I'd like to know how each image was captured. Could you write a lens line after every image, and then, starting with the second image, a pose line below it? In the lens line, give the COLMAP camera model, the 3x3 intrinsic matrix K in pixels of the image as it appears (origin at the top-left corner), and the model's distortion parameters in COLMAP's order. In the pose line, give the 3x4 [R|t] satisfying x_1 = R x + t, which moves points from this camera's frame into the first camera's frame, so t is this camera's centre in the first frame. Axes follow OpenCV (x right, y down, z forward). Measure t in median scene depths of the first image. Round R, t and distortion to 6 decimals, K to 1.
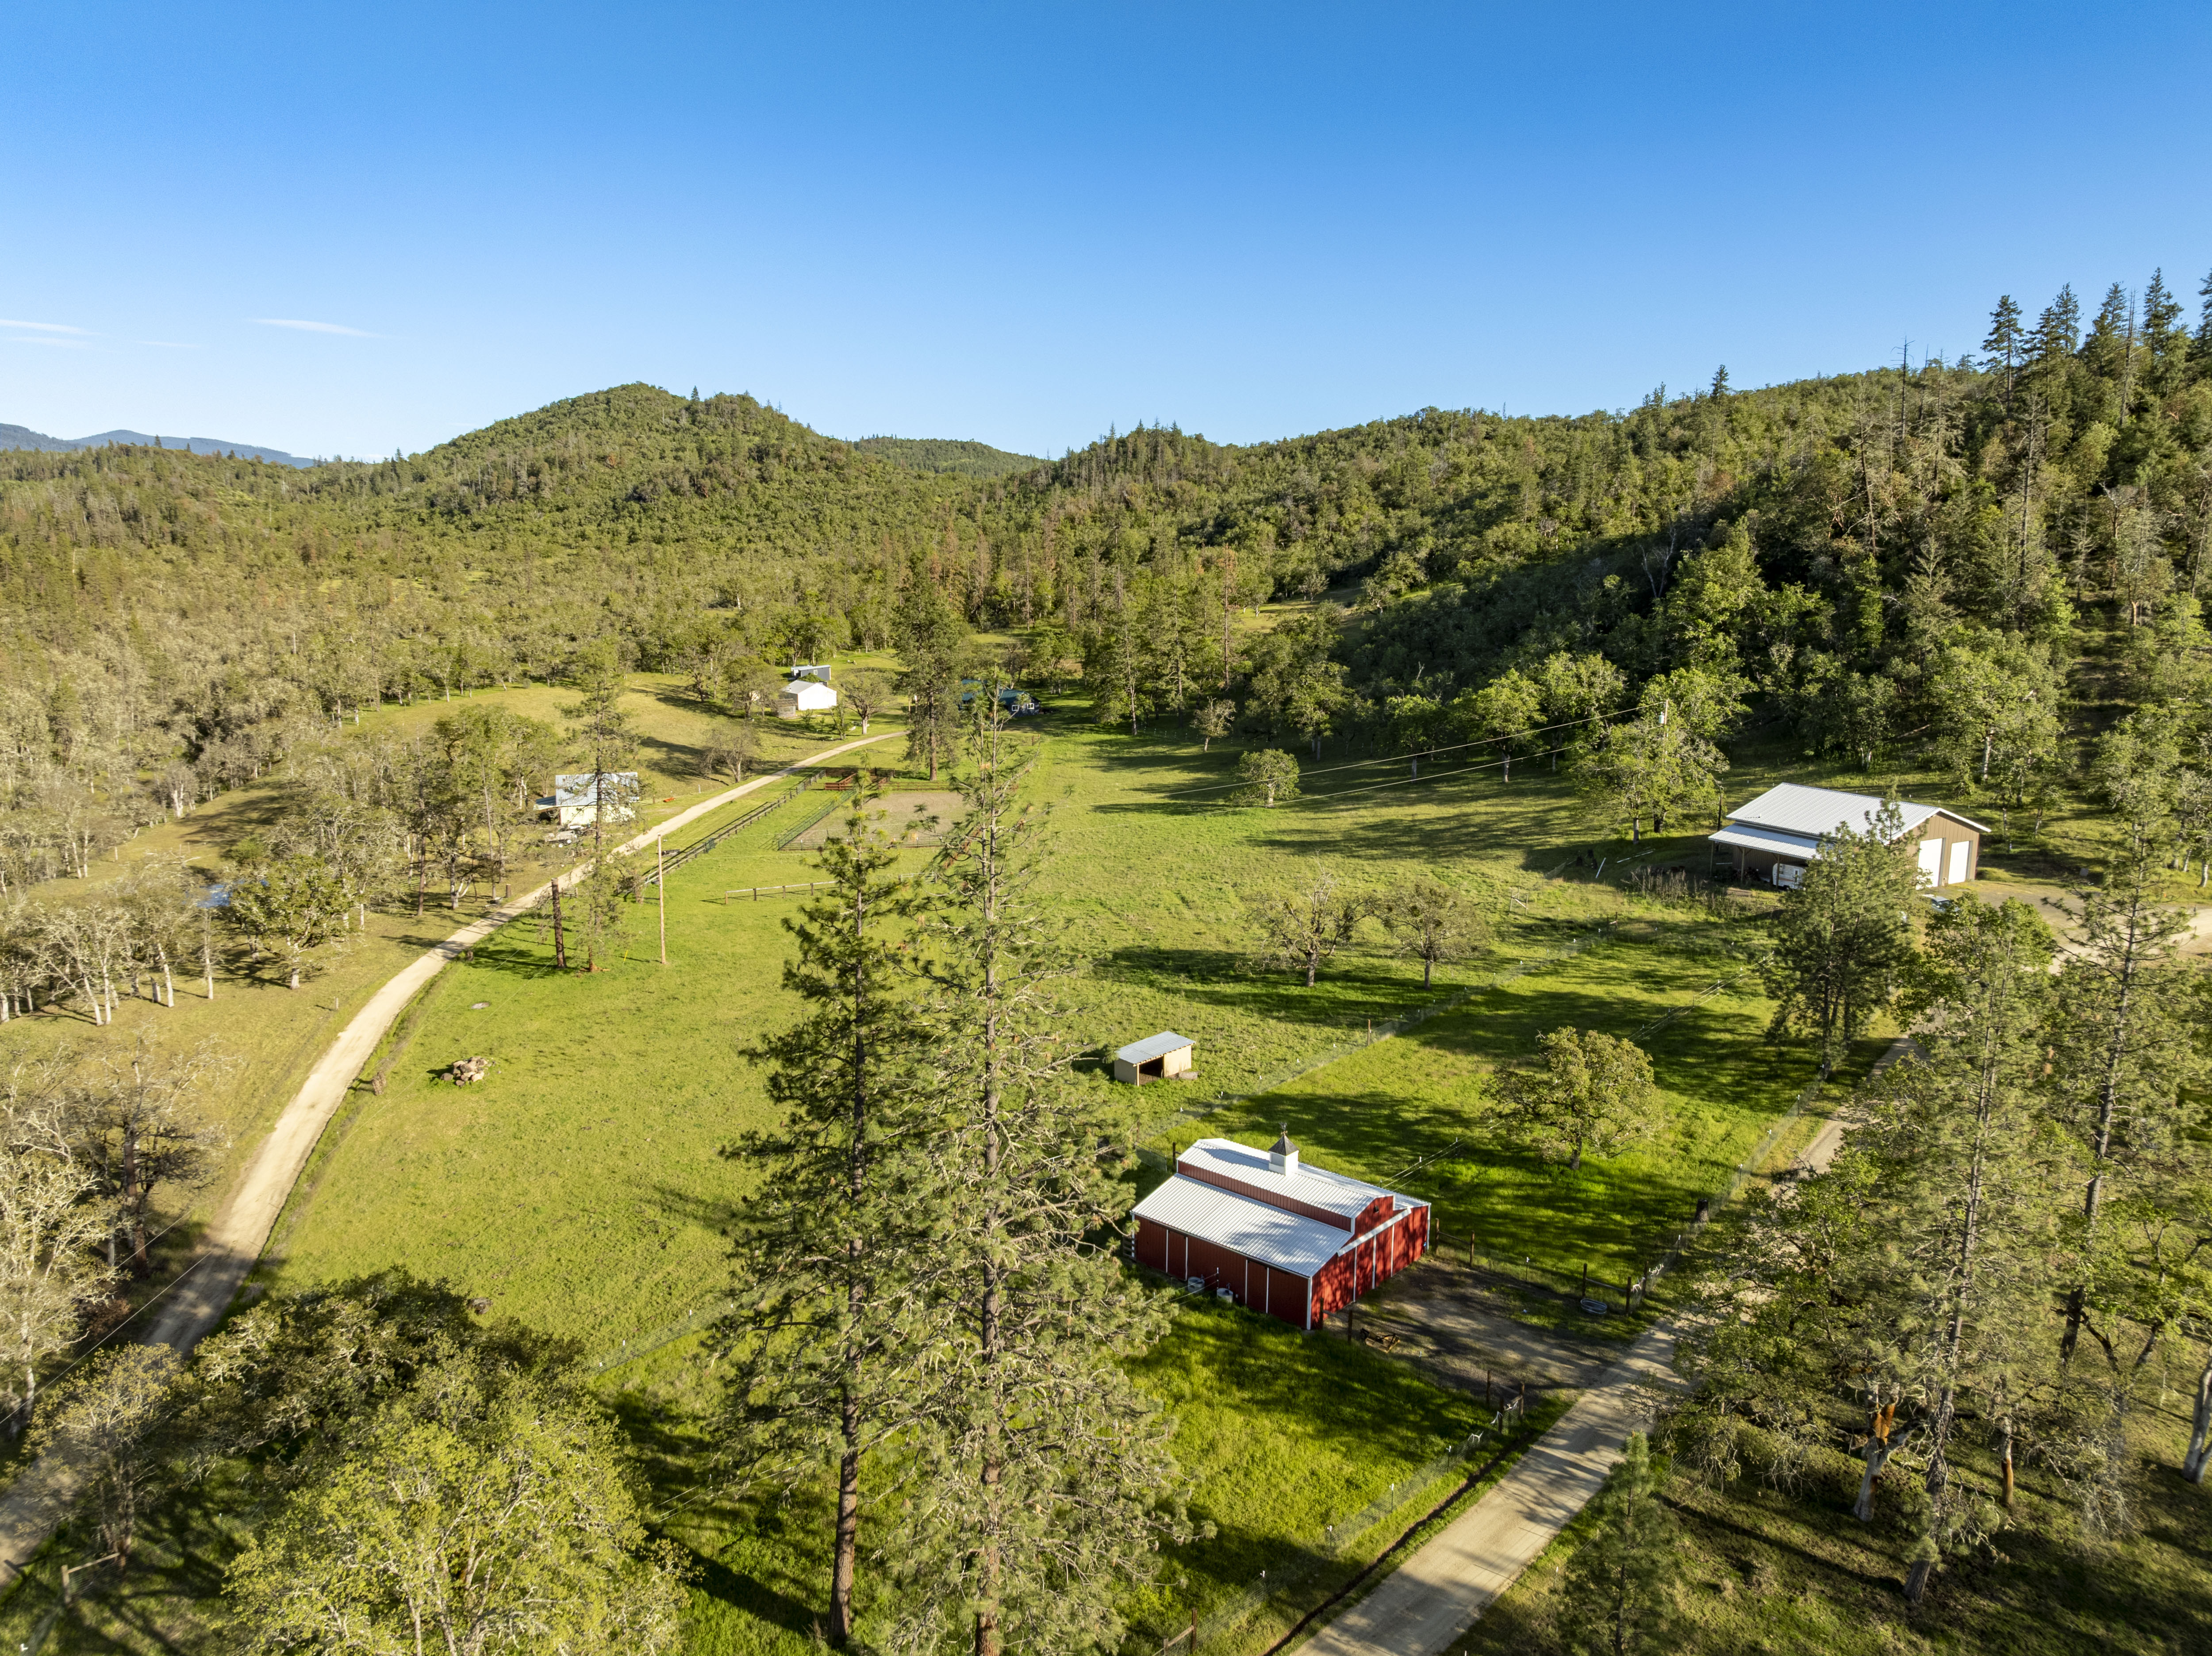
lens RADIAL K [[1555.8, 0, 1108.9], [0, 1555.8, 819.4], [0, 0, 1]] dist [-0.035502, 0.002353]
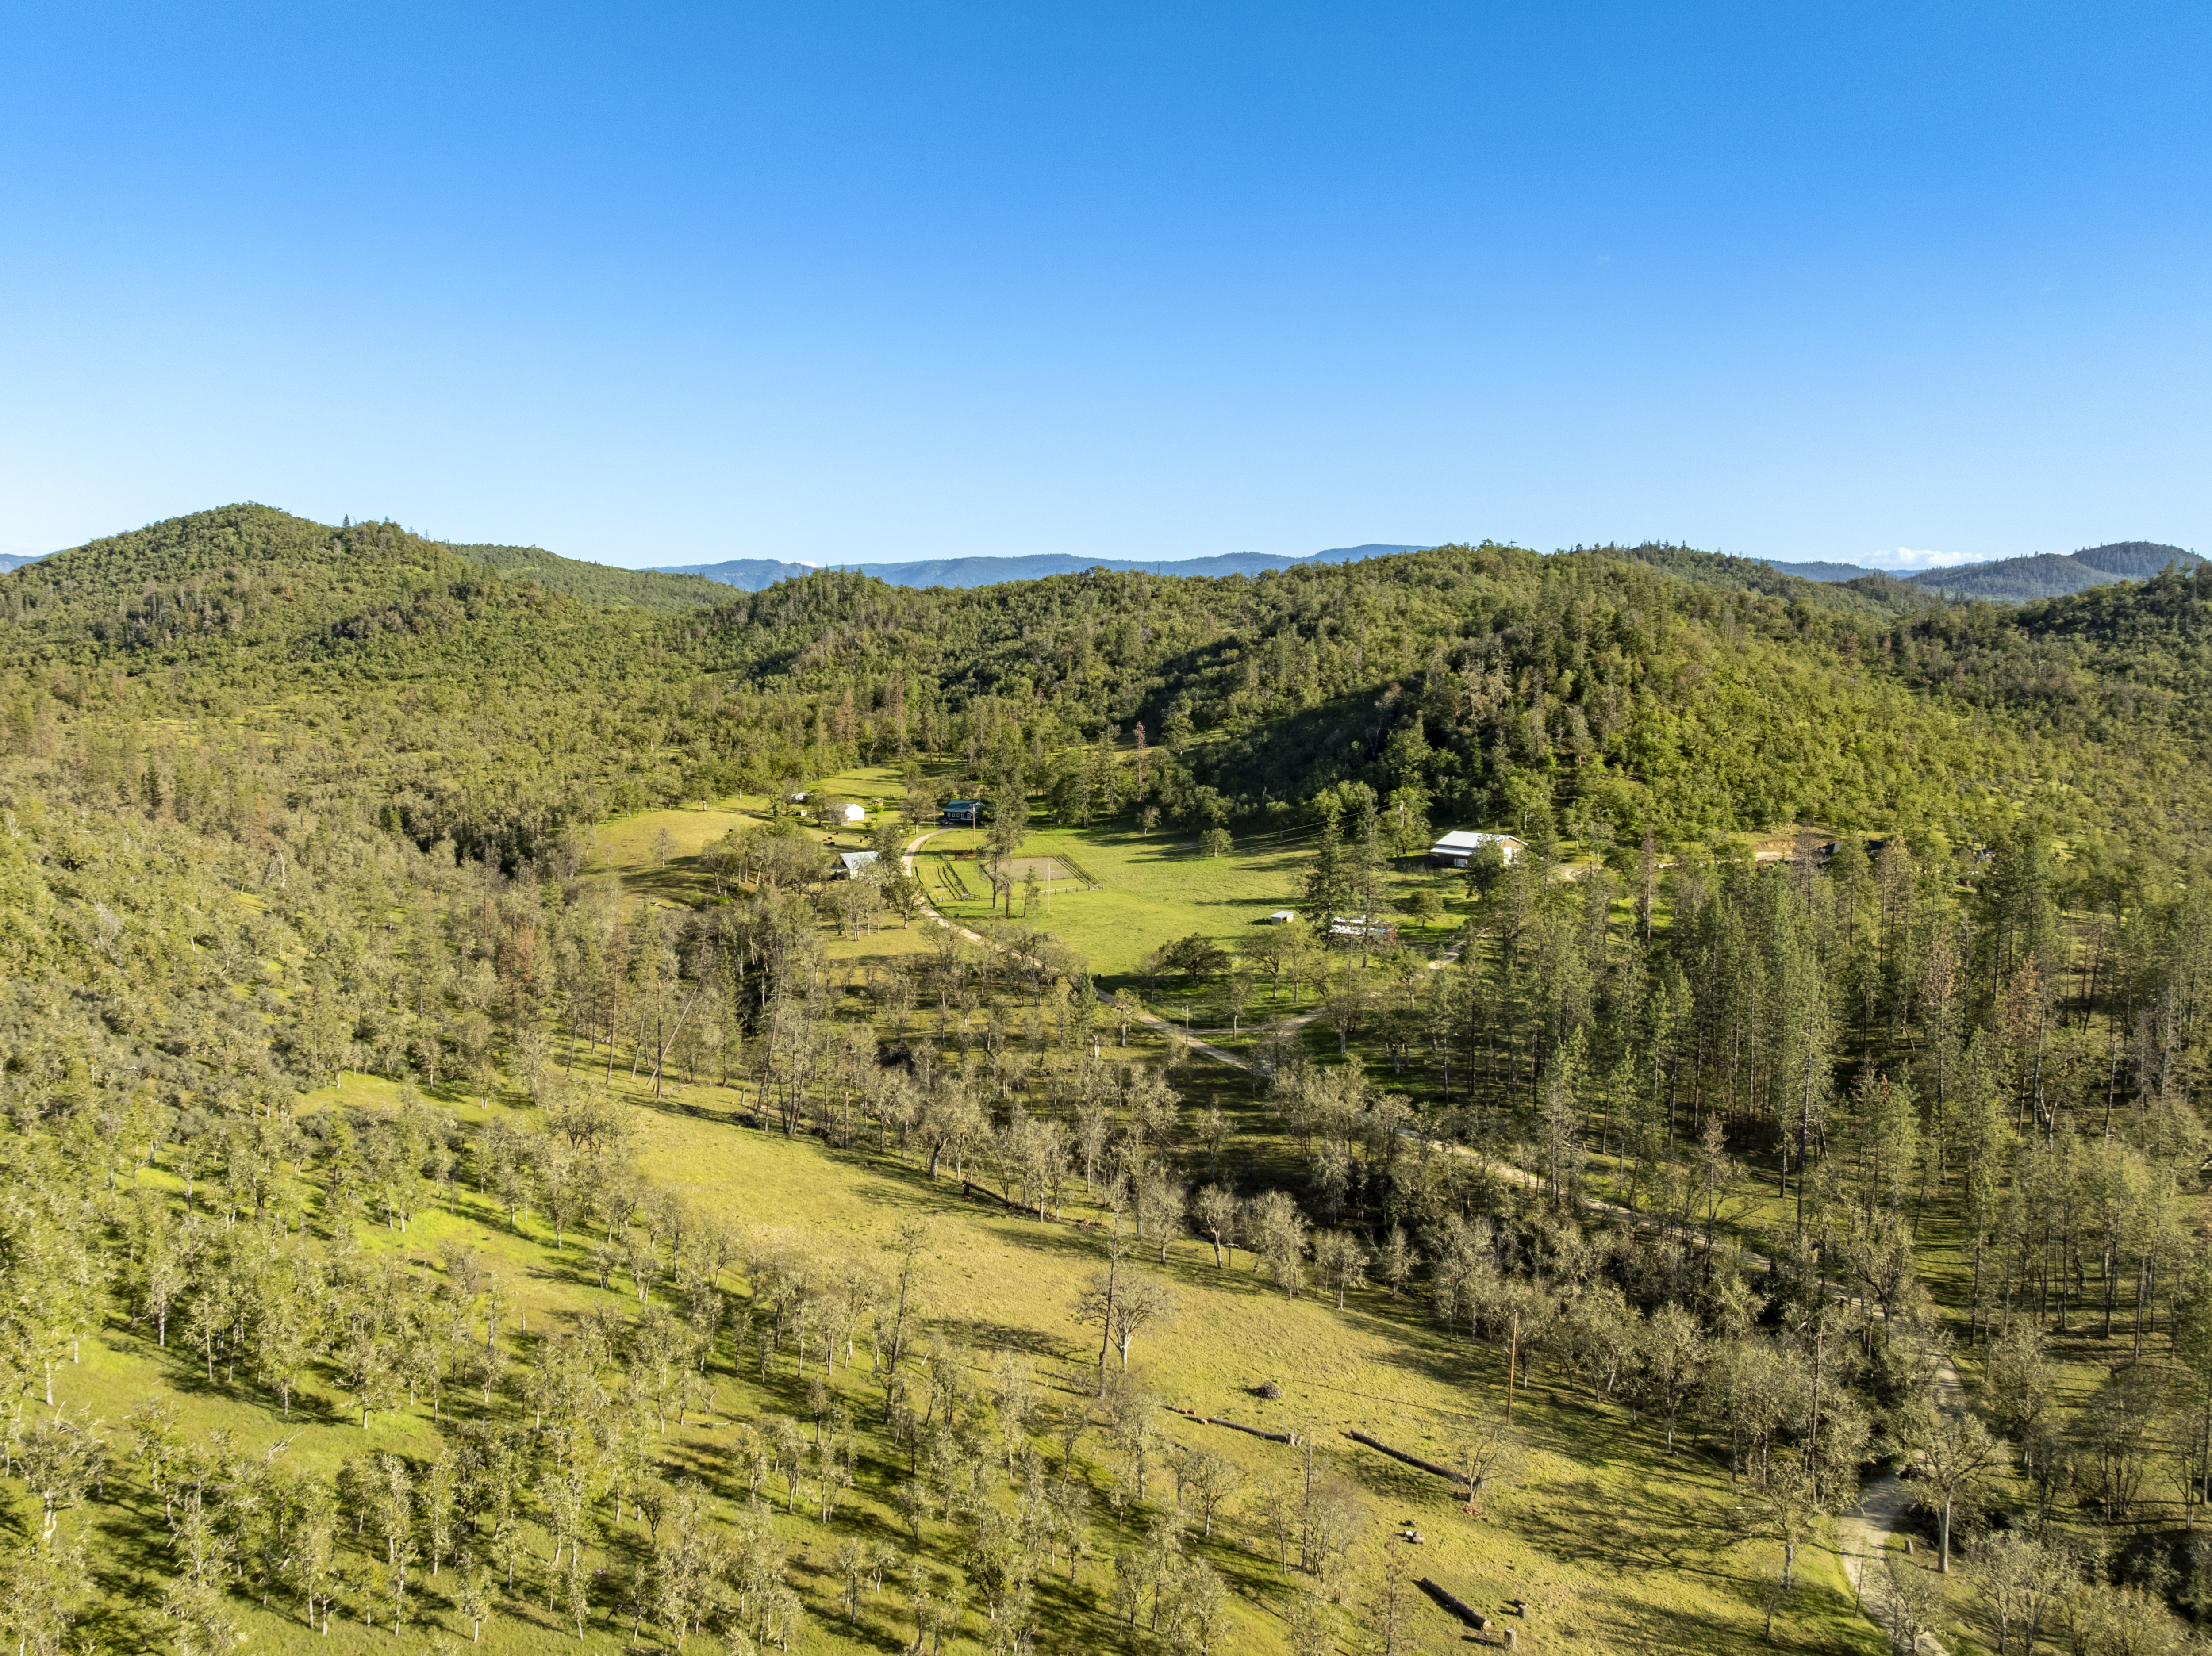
lens RADIAL K [[1555.8, 0, 1104.2], [0, 1555.8, 833.8], [0, 0, 1]] dist [-0.035502, 0.002353]
pose [[0.970438, -0.024723, 0.240082, -0.548901], [0.040423, 0.997338, -0.060690, 0.083698], [-0.237943, 0.068601, 0.968854, -1.001636]]
